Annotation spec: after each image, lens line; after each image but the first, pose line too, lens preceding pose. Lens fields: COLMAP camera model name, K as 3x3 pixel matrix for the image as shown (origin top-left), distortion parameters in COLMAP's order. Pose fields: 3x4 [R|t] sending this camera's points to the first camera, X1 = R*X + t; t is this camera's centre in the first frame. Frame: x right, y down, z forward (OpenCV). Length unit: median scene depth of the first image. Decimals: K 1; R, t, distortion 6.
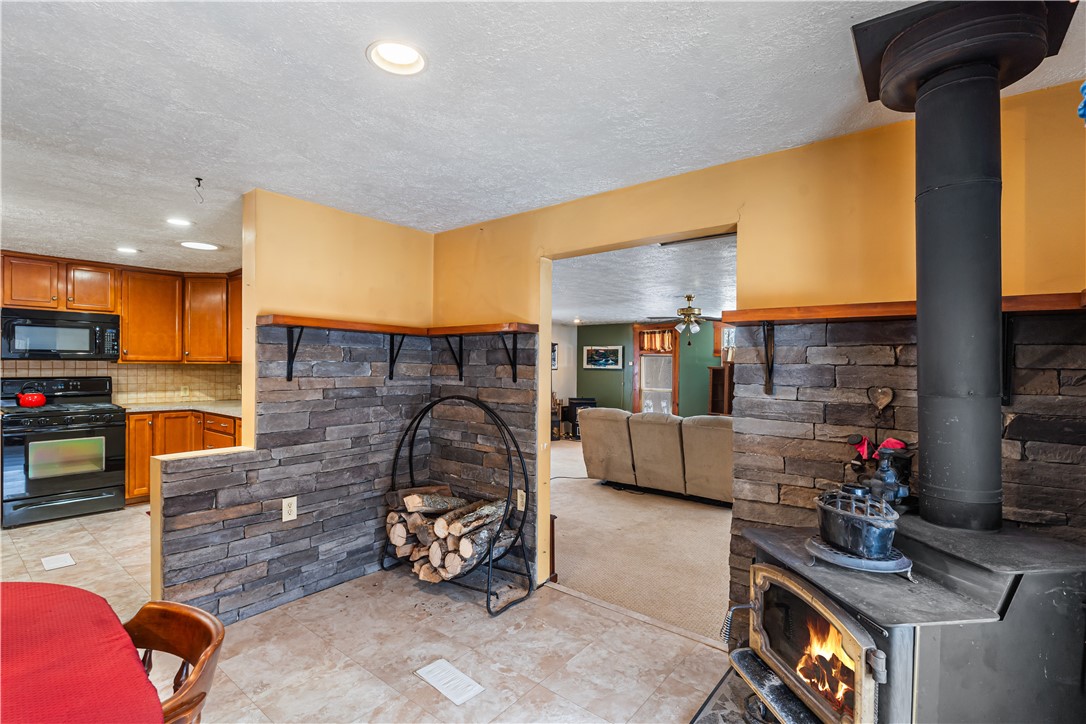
lens RADIAL K [[496.6, 0, 543.0], [0, 496.6, 362.0], [0, 0, 1]] dist [-0.001424, -0.000154]
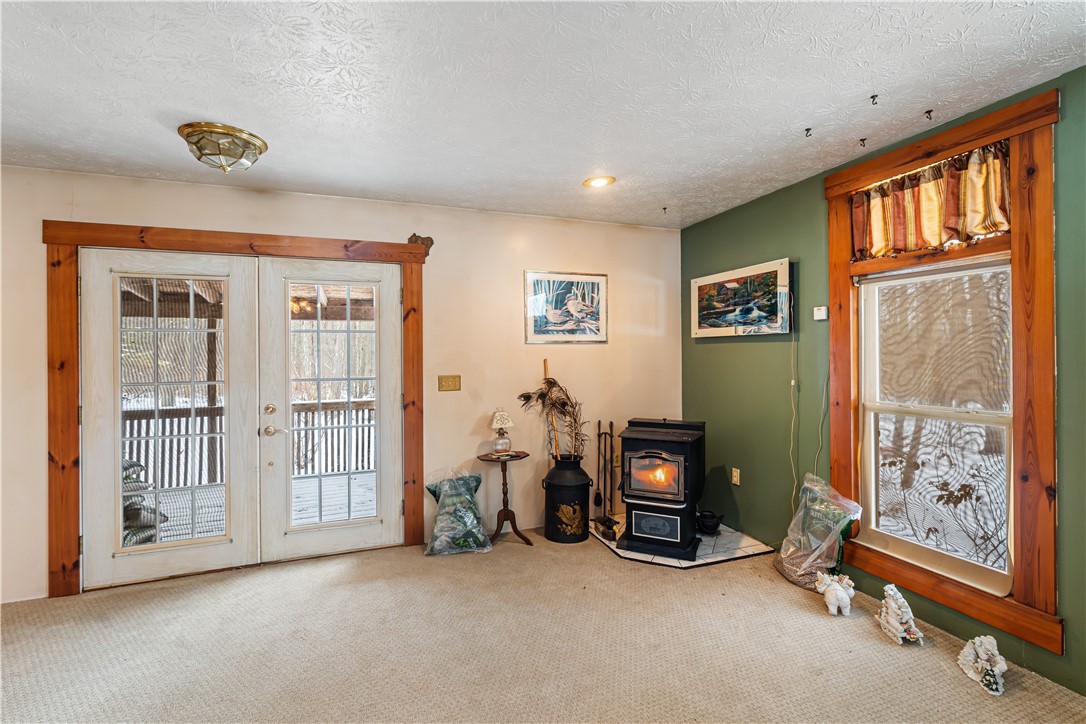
lens RADIAL K [[485.0, 0, 540.6], [0, 485.0, 353.7], [0, 0, 1]] dist [-0.001783, -0.000246]
pose [[0.860064, -0.013597, -0.510005, 0.326885], [0.015982, 0.999872, 0.000294, 0.042832], [0.509936, -0.008403, 0.860171, 1.219922]]
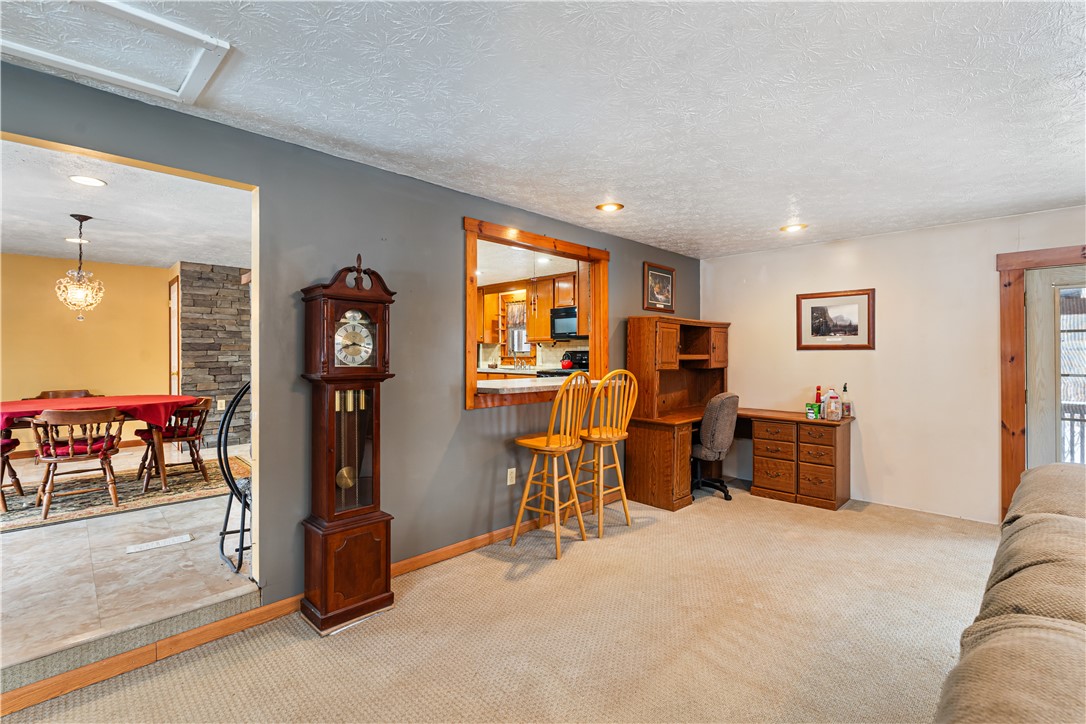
lens RADIAL K [[485.0, 0, 540.6], [0, 485.0, 353.7], [0, 0, 1]] dist [-0.001783, -0.000246]
pose [[-0.114289, -0.005913, -0.993430, 0.397290], [0.007615, 0.999948, -0.006828, 0.039619], [0.993418, -0.008346, -0.114238, 0.829131]]
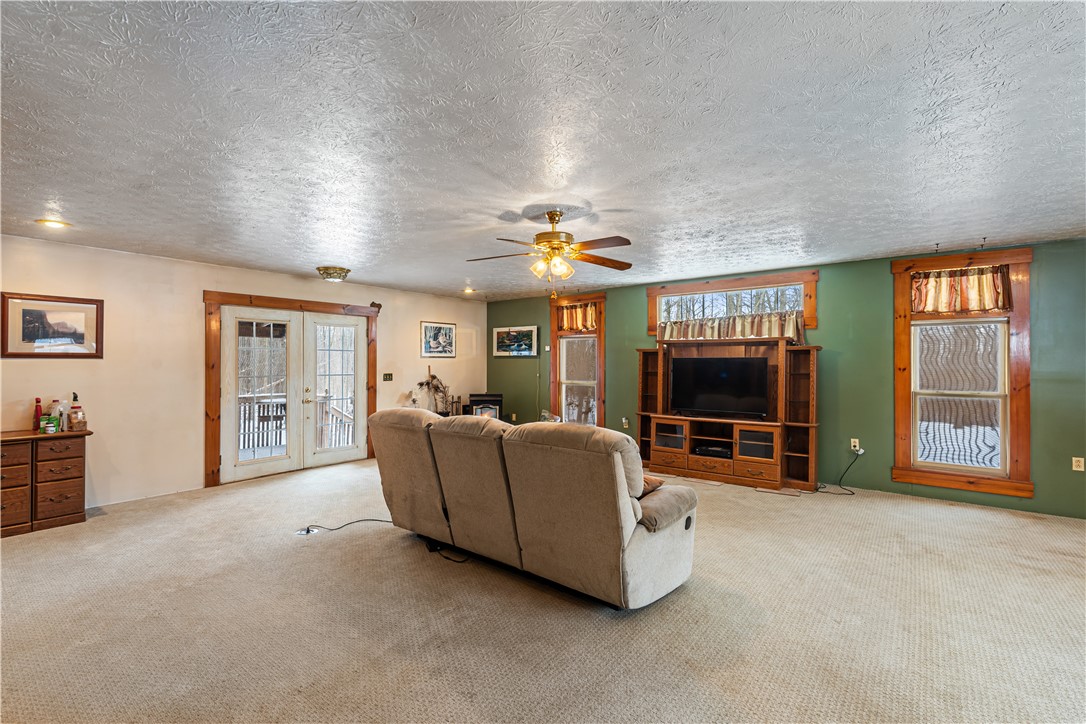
lens RADIAL K [[485.0, 0, 540.6], [0, 485.0, 353.7], [0, 0, 1]] dist [-0.001783, -0.000246]
pose [[0.999947, -0.006341, 0.008090, 0.289678], [0.006470, 0.999850, -0.016048, 0.041689], [-0.007987, 0.016100, 0.999838, 0.458117]]
